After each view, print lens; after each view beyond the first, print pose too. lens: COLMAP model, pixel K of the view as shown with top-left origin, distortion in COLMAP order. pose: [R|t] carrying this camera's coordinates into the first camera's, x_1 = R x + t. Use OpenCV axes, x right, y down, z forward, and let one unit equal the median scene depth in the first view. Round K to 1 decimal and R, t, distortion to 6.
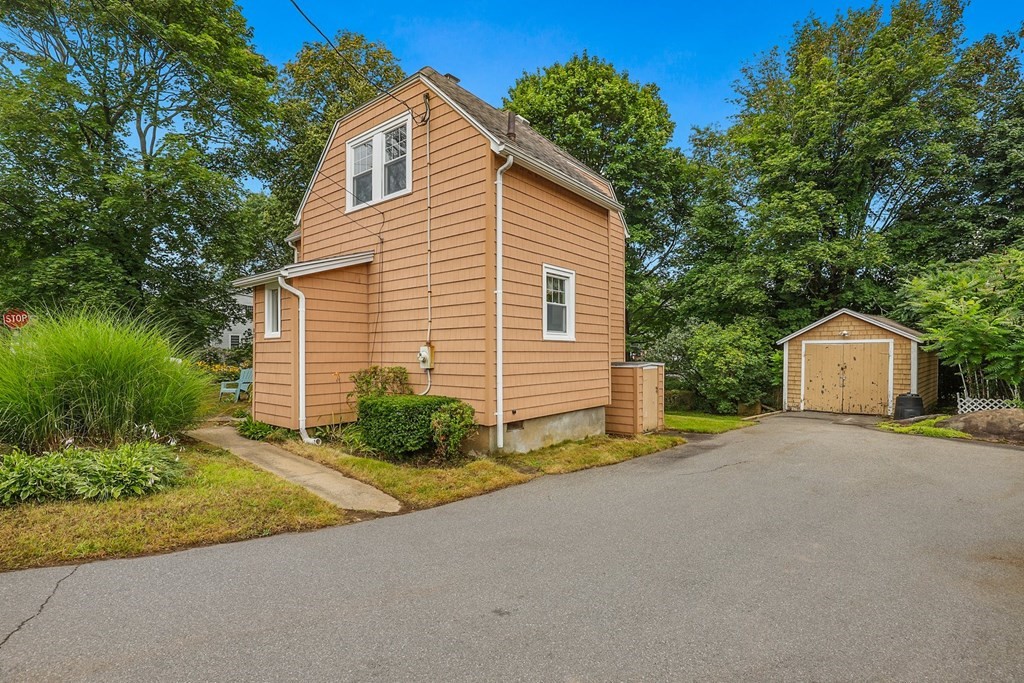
lens RADIAL K [[472.0, 0, 531.0], [0, 472.0, 336.6], [0, 0, 1]] dist [-0.024547, 0.002046]
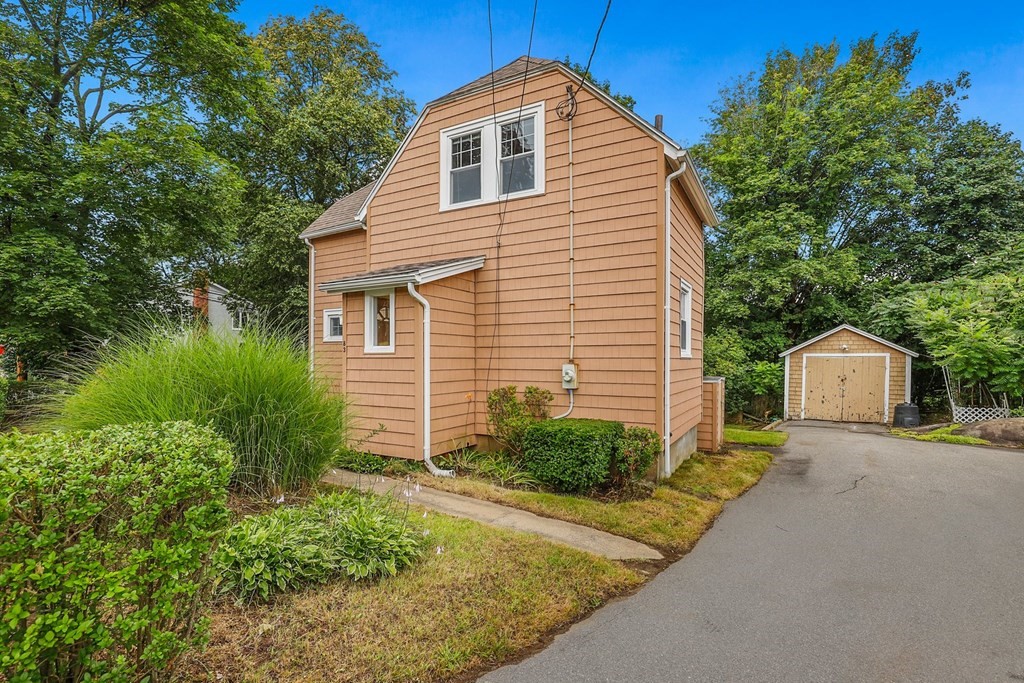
lens RADIAL K [[472.0, 0, 512.6], [0, 472.0, 345.0], [0, 0, 1]] dist [-0.024547, 0.002046]
pose [[0.986591, 0.008799, 0.162974, -0.406280], [-0.009988, 0.999929, 0.006475, -0.018008], [-0.162906, -0.008016, 0.986609, 0.100862]]
